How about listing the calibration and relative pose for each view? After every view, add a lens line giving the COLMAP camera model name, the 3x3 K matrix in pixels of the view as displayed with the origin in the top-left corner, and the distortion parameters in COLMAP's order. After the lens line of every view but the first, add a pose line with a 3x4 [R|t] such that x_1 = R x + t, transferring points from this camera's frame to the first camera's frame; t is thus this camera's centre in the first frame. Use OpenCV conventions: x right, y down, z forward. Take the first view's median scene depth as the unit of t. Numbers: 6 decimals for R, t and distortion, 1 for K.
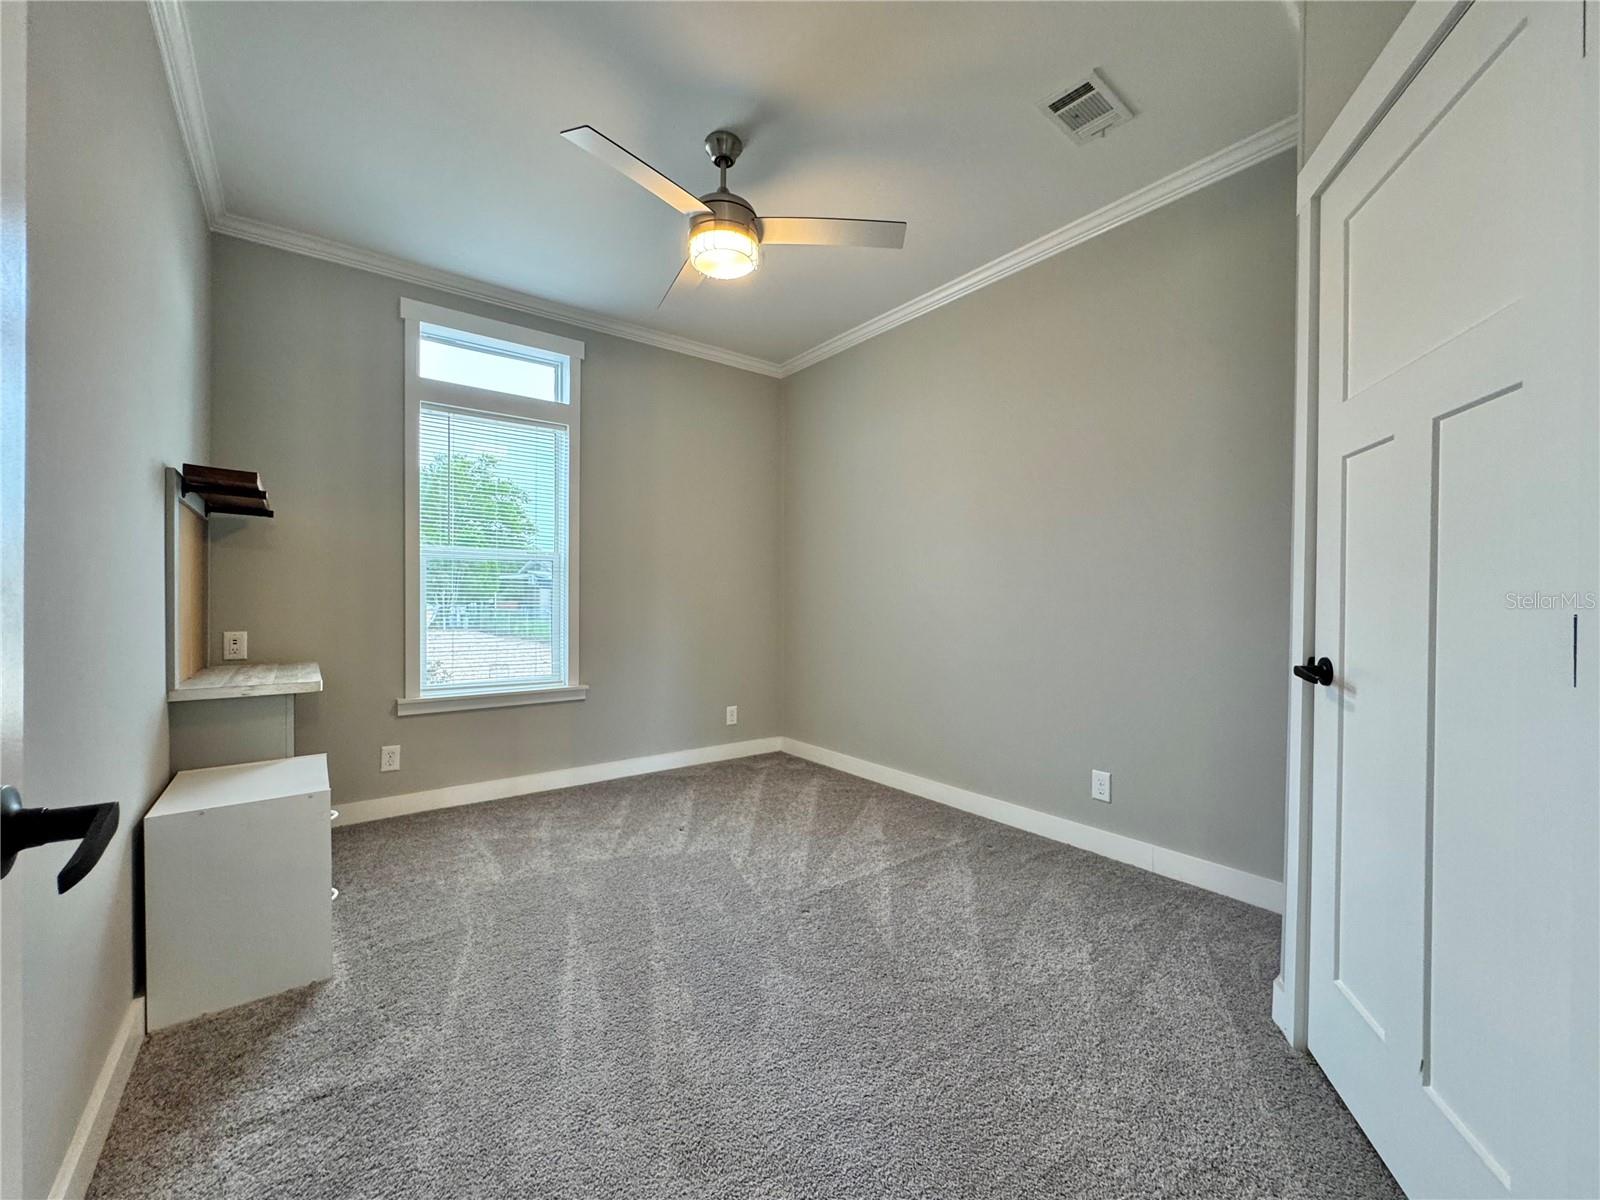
lens RADIAL K [[640.9, 0, 798.2], [0, 640.9, 603.8], [0, 0, 1]] dist [-0.003561, 0.000750]
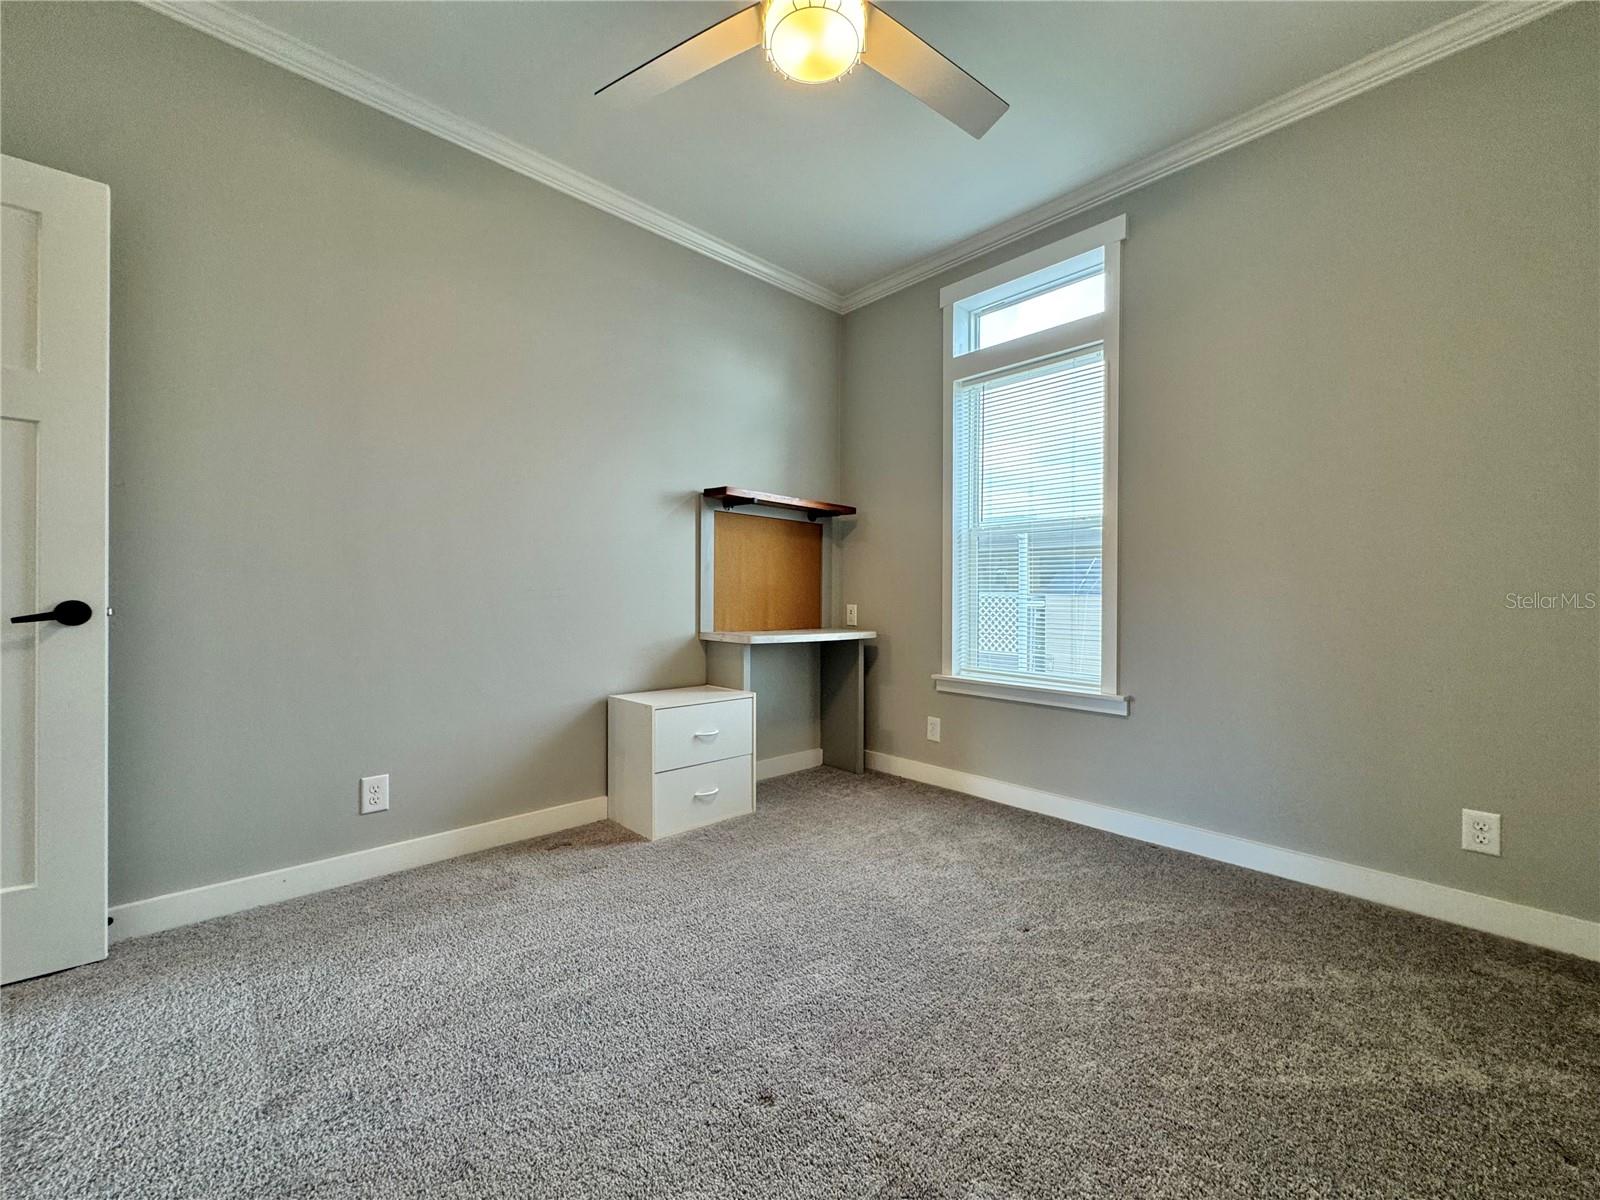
lens RADIAL K [[640.9, 0, 795.7], [0, 640.9, 601.6], [0, 0, 1]] dist [-0.003561, 0.000750]
pose [[0.092399, 0.009820, -0.995674, 0.394506], [-0.009377, 0.999916, 0.008992, 0.022289], [0.995678, 0.008506, 0.092483, 0.662889]]
